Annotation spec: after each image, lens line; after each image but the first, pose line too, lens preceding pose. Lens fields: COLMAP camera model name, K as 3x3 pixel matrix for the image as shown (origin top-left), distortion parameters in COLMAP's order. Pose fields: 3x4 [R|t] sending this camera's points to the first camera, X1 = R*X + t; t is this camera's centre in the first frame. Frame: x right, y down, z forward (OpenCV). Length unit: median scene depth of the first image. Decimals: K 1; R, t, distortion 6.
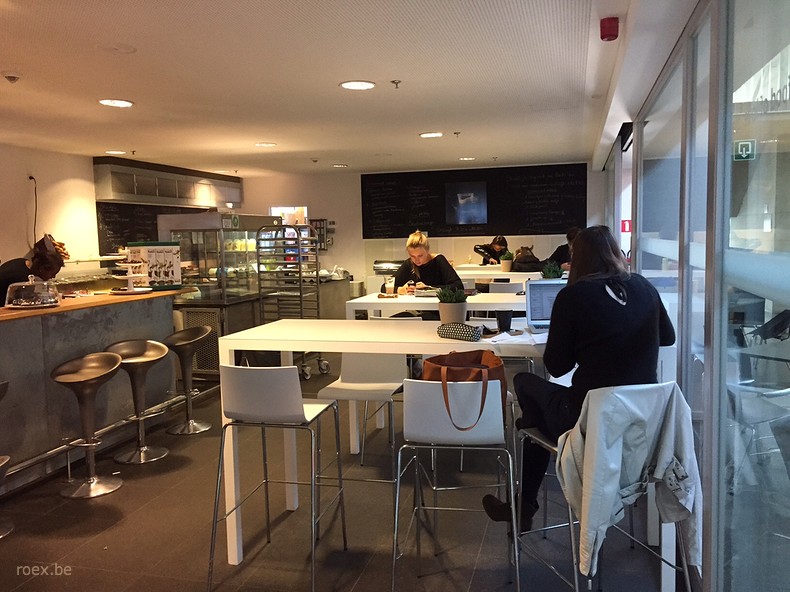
lens RADIAL K [[686.2, 0, 395.0], [0, 686.2, 296.0], [0, 0, 1]] dist [0.049693, 0.001203]
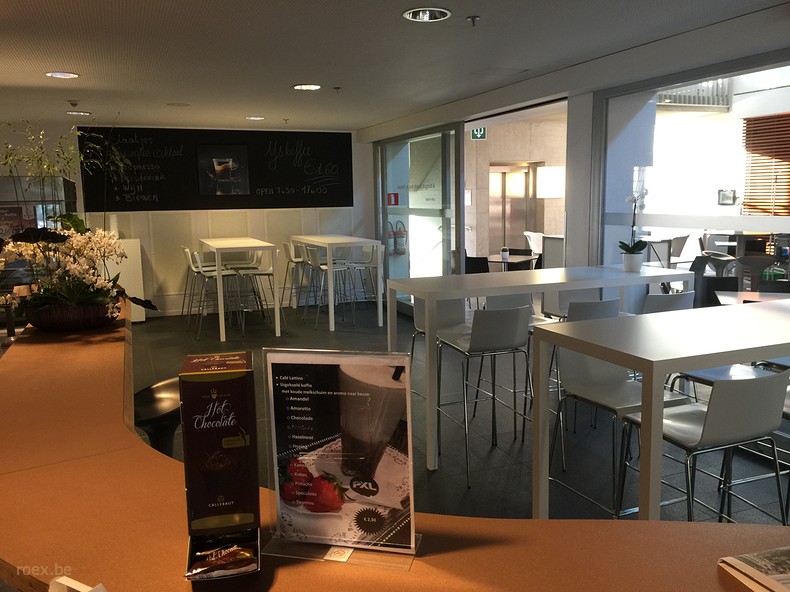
lens RADIAL K [[685.2, 0, 395.0], [0, 685.2, 296.0], [0, 0, 1]] dist [0.086740, -0.136664]
pose [[0.798590, -0.078736, 0.596703, -0.268398], [0.052605, 0.996743, 0.061120, -0.021047], [-0.599572, -0.017420, 0.800131, 0.193660]]
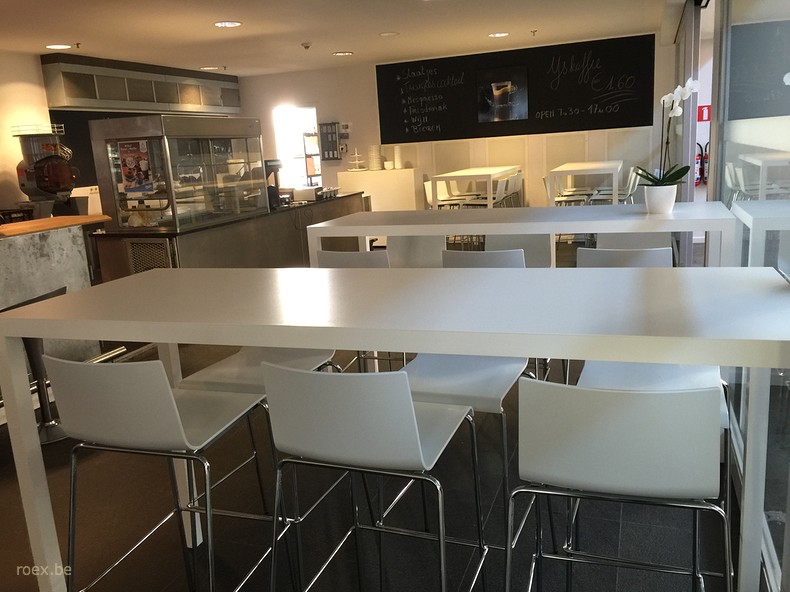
lens RADIAL K [[685.2, 0, 395.0], [0, 685.2, 296.0], [0, 0, 1]] dist [0.086740, -0.136664]
pose [[0.995529, -0.019174, -0.092491, 0.050751], [0.031051, 0.991193, 0.128737, -0.006872], [0.089208, -0.131033, 0.987356, 0.152091]]
